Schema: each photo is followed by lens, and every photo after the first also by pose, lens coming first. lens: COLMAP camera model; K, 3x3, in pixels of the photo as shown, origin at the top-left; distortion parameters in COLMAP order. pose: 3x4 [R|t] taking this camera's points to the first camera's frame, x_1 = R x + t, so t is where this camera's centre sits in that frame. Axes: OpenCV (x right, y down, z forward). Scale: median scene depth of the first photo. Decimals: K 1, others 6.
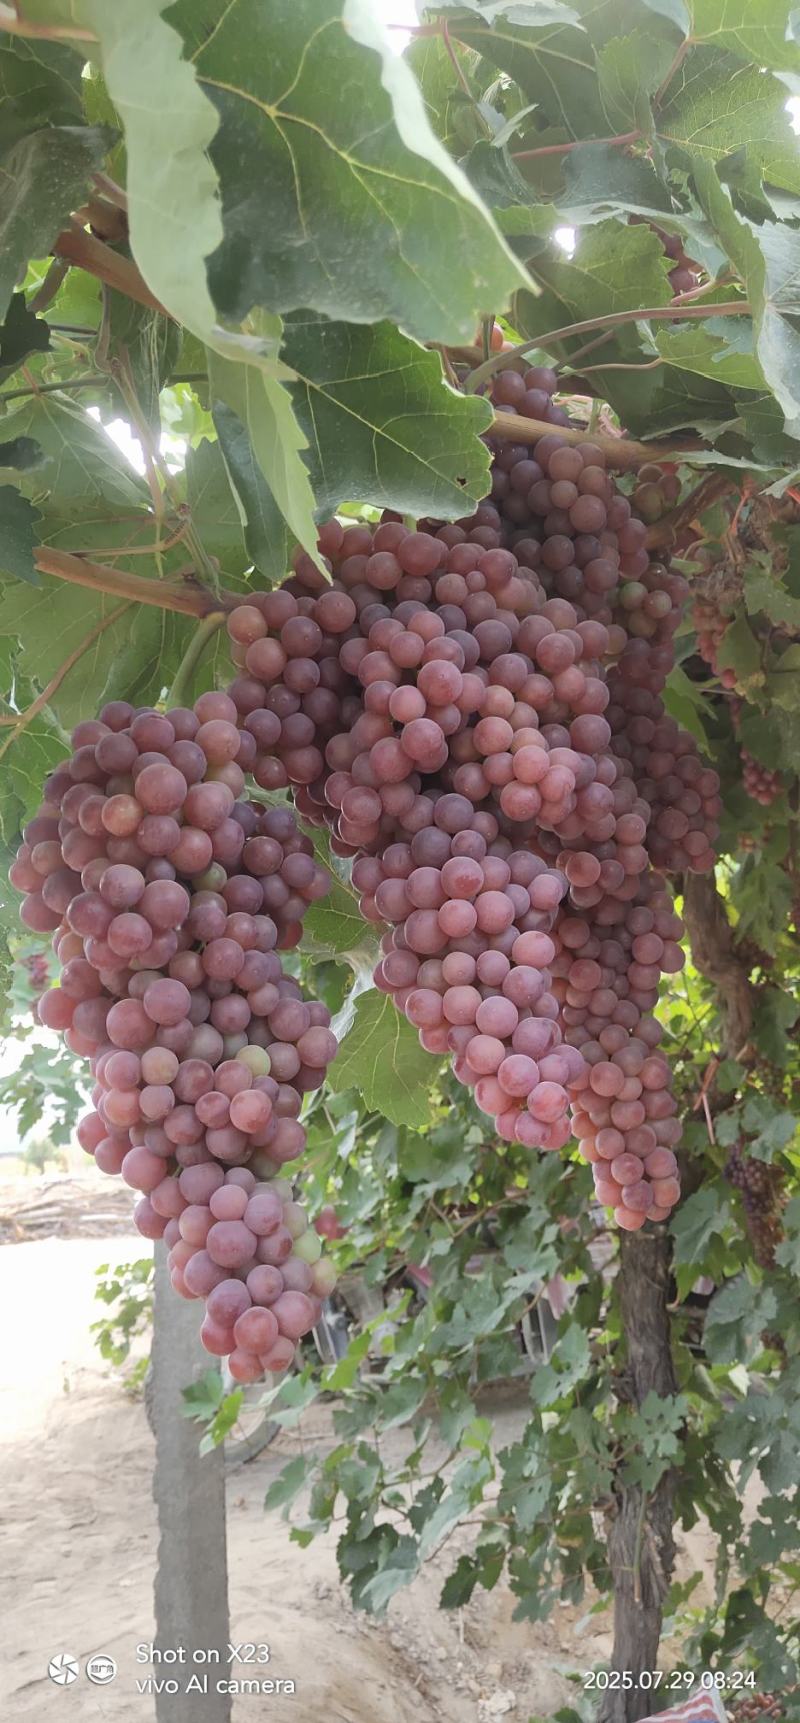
lens RADIAL K [[1311.8, 0, 400.0], [0, 1311.8, 861.5], [0, 0, 1]] dist [0.013782, -0.000201]
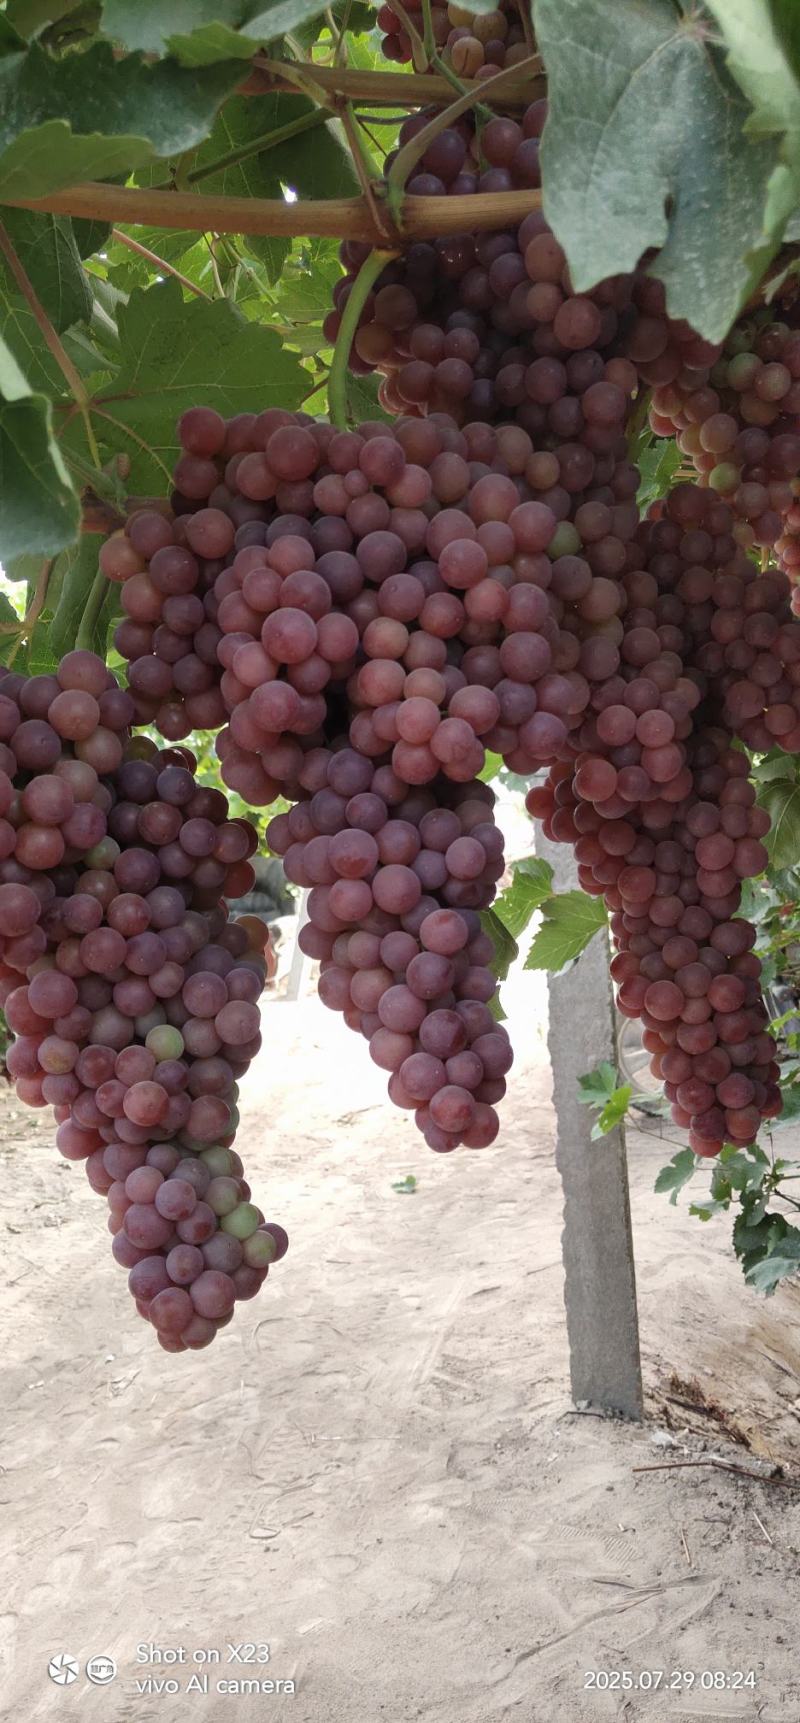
lens RADIAL K [[1311.8, 0, 400.0], [0, 1311.8, 861.5], [0, 0, 1]] dist [0.013782, -0.000201]
pose [[0.934569, 0.005284, -0.355744, 0.297646], [0.087961, 0.965418, 0.245419, -0.148762], [0.344738, -0.260652, 0.901785, 0.180450]]
